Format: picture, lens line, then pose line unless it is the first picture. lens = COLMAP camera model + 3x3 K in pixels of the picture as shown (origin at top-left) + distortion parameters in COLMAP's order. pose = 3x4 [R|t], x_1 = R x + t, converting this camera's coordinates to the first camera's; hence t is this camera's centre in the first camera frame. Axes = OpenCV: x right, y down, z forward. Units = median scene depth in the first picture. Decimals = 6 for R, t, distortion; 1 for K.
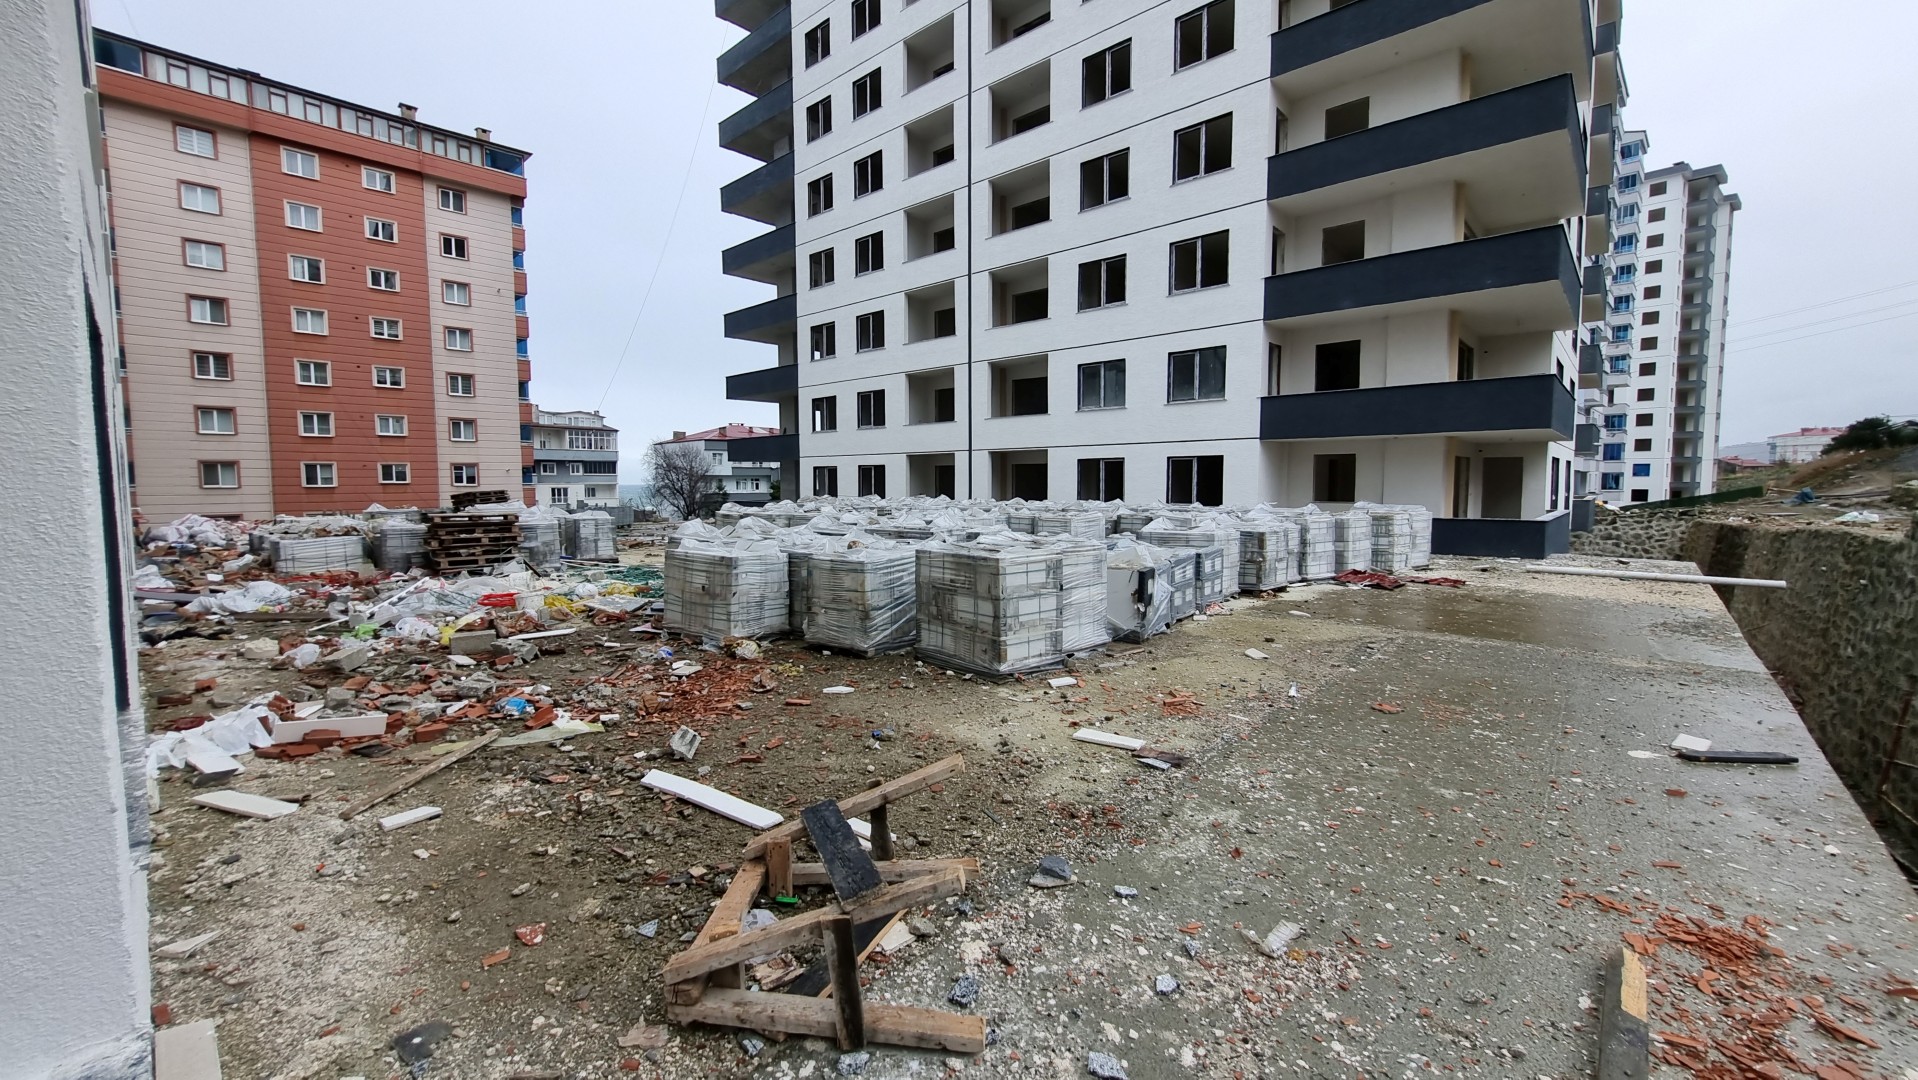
lens RADIAL K [[754.6, 0, 921.5], [0, 754.6, 540.2], [0, 0, 1]] dist [0.003783, -0.003452]
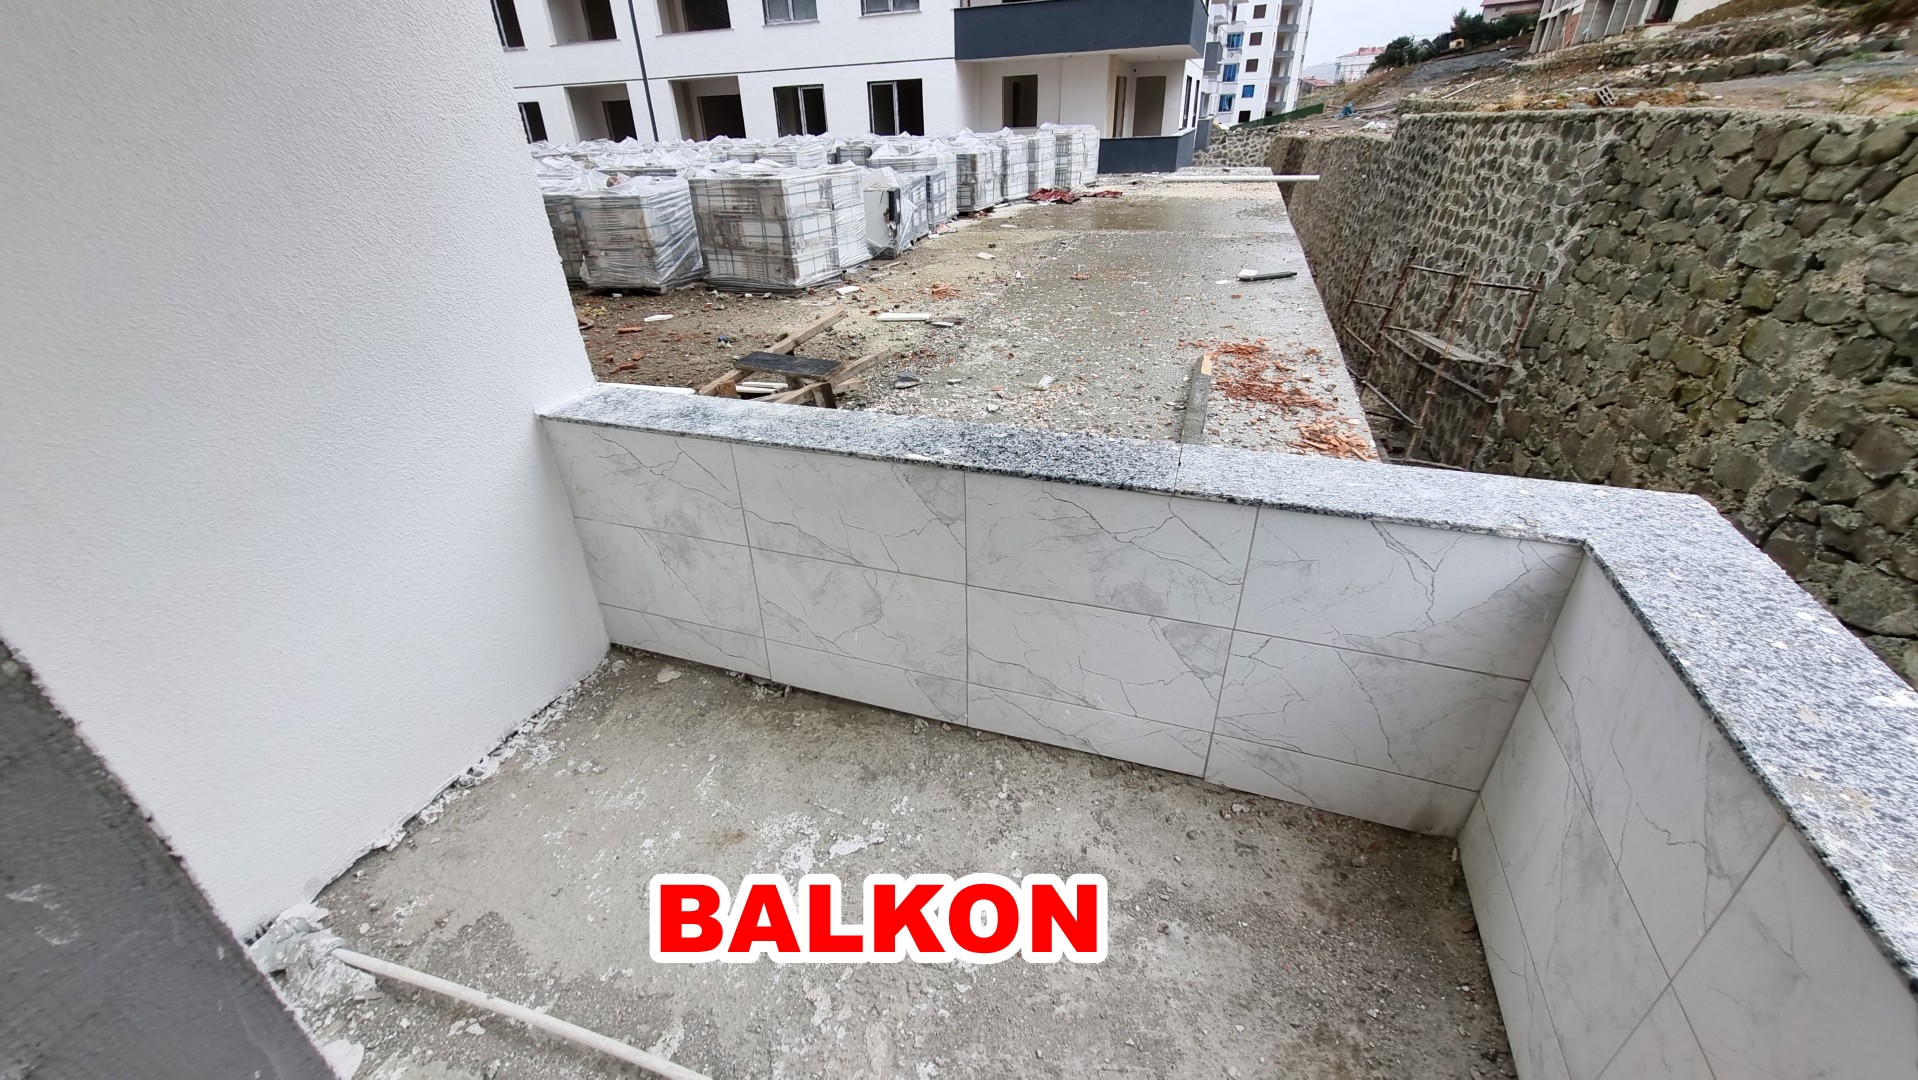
lens RADIAL K [[754.6, 0, 921.5], [0, 754.6, 540.2], [0, 0, 1]] dist [0.003783, -0.003452]
pose [[0.919690, -0.216367, 0.327652, -0.131577], [0.061133, 0.903202, 0.424839, 0.031592], [-0.387857, -0.370690, 0.843893, -0.147390]]
